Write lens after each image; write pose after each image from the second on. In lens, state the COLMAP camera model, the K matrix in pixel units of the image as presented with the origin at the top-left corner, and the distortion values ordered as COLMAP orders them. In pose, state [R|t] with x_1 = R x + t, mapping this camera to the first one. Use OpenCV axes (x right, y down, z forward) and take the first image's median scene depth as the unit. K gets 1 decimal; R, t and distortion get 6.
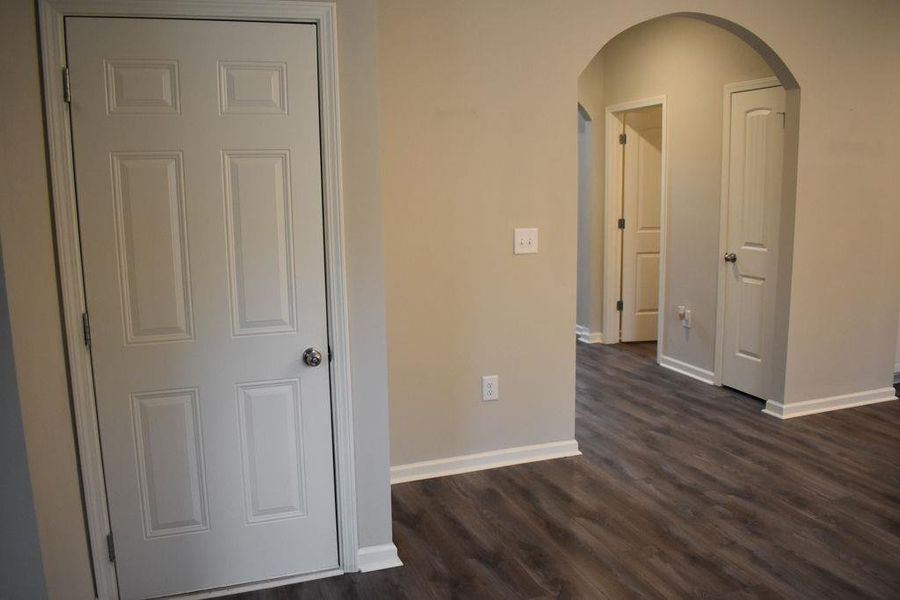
lens RADIAL K [[745.0, 0, 434.6], [0, 745.0, 305.8], [0, 0, 1]] dist [-0.070403, -0.011124]
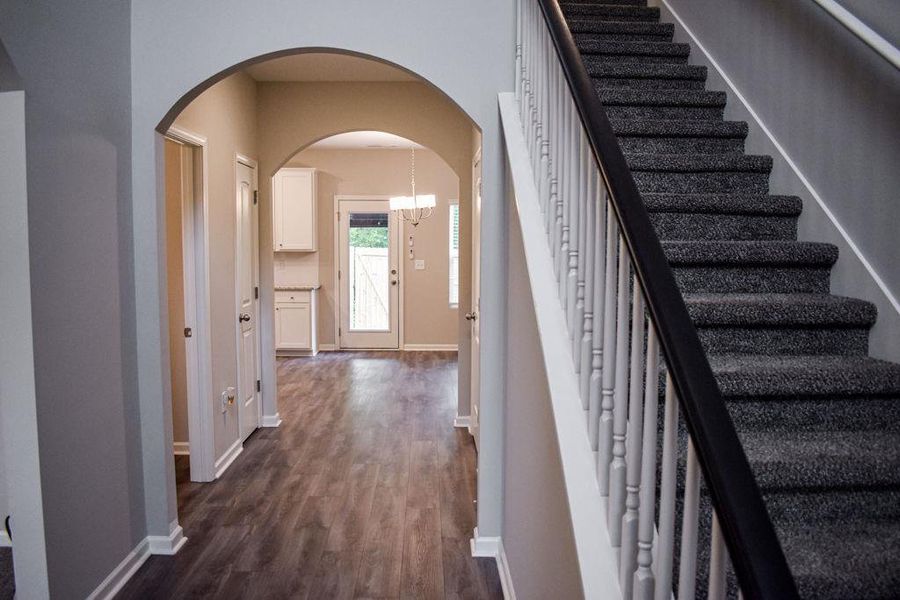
lens RADIAL K [[701.2, 0, 450.0], [0, 701.2, 300.0], [0, 0, 1]] dist [-0.090986, 0.008411]
pose [[-0.957822, -0.002590, 0.287351, -0.166555], [0.067144, 0.970263, 0.232555, -0.308229], [-0.279408, 0.242040, -0.929165, 1.893299]]
